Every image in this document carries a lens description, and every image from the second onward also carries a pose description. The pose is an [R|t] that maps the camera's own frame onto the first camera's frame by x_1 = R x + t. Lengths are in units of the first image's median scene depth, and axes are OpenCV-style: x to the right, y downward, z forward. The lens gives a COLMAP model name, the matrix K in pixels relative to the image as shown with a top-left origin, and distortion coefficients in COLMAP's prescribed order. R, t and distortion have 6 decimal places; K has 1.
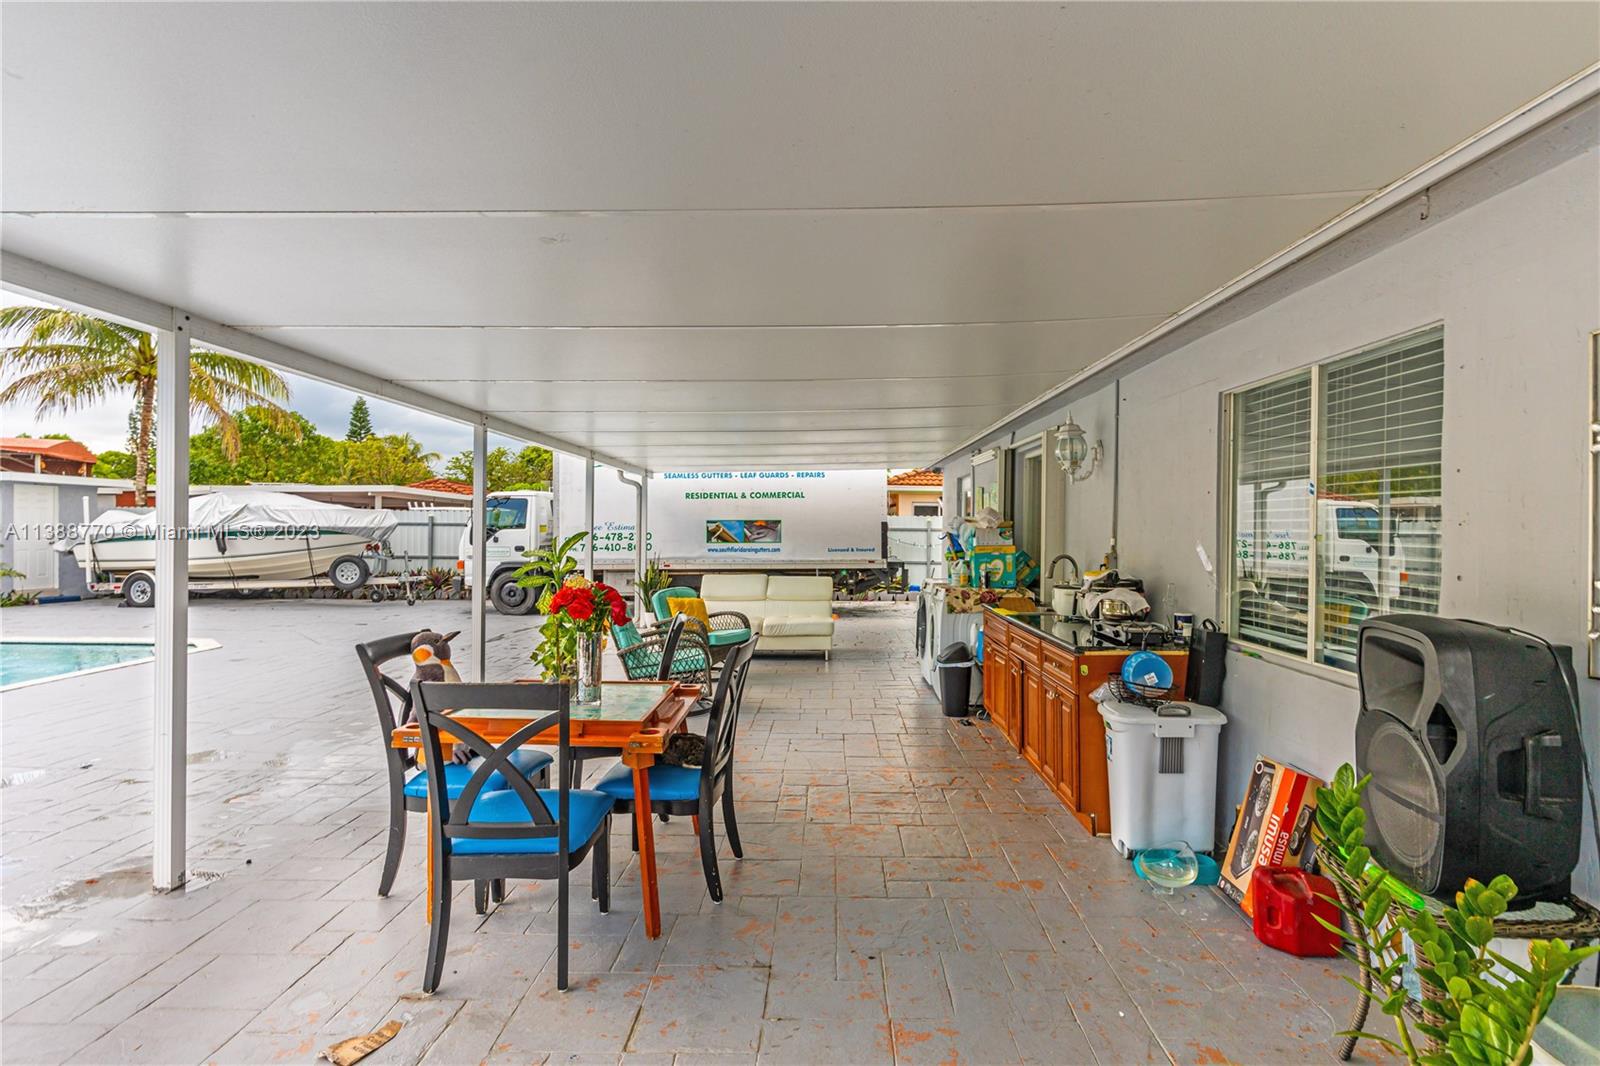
lens RADIAL K [[767.0, 0, 797.7], [0, 767.0, 528.8], [0, 0, 1]] dist [-0.001138, 0.000643]
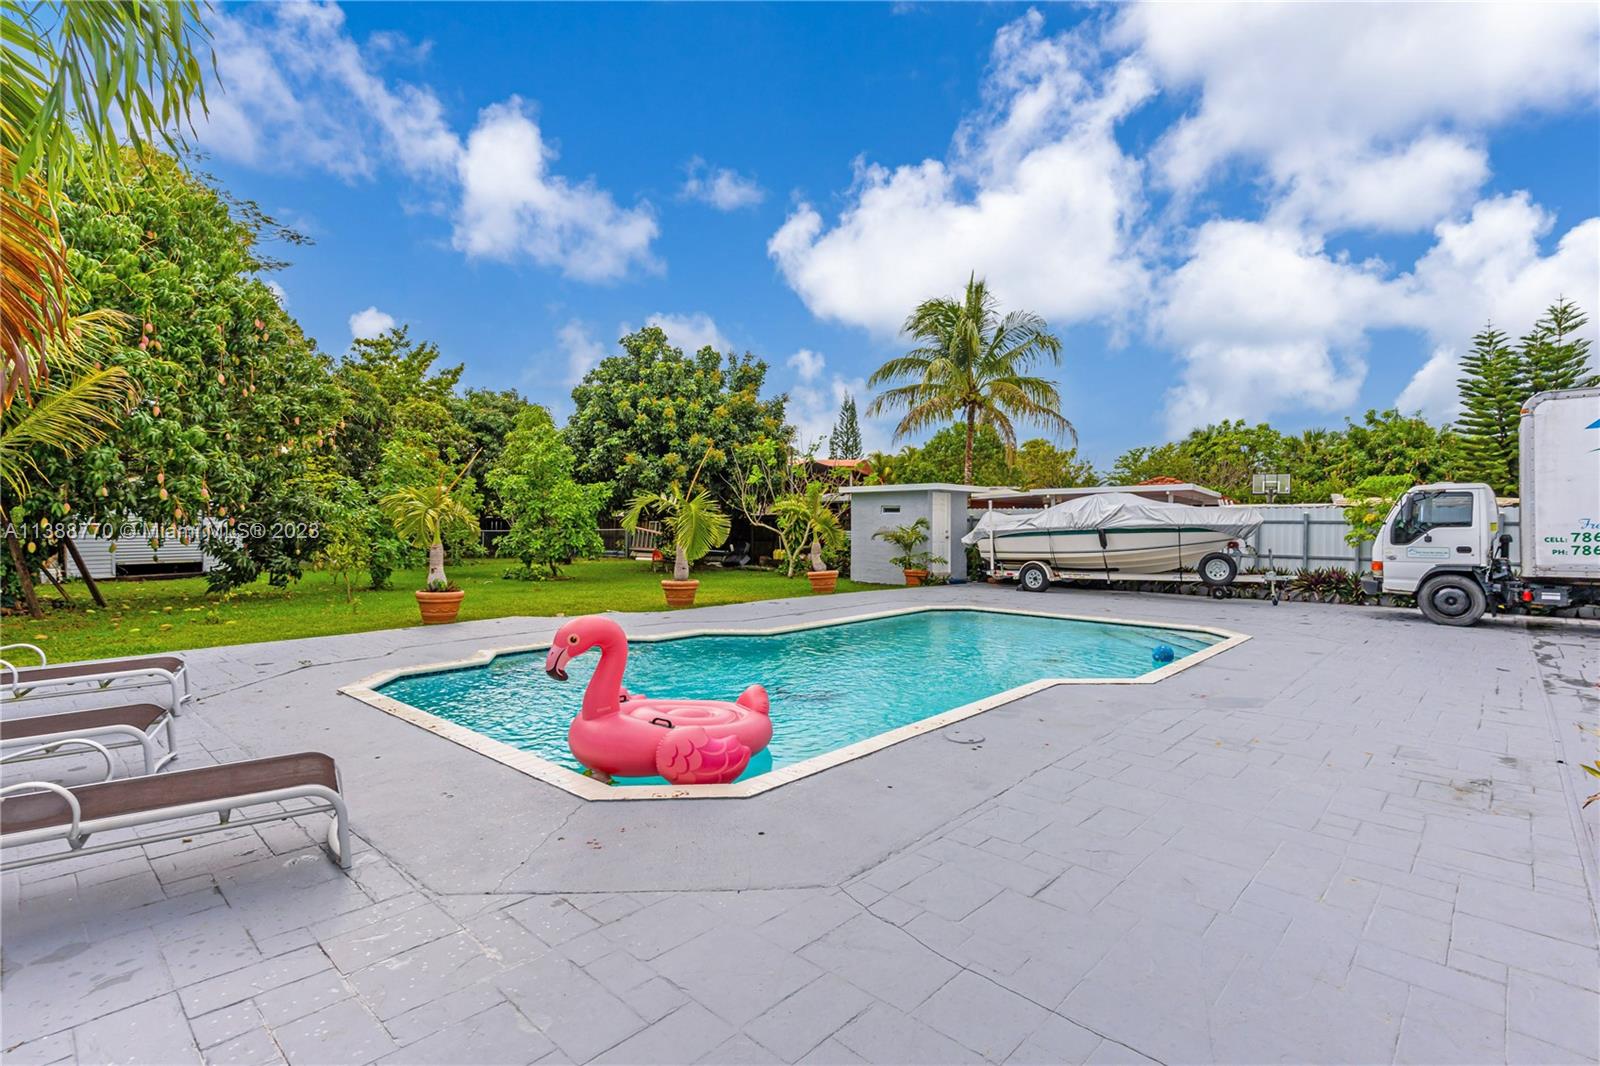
lens RADIAL K [[767.0, 0, 800.6], [0, 767.0, 530.8], [0, 0, 1]] dist [-0.001138, 0.000643]
pose [[0.747002, 0.004917, -0.664804, -0.320806], [-0.001484, 0.999982, 0.005728, 0.000518], [0.664820, -0.003292, 0.746996, -0.137303]]
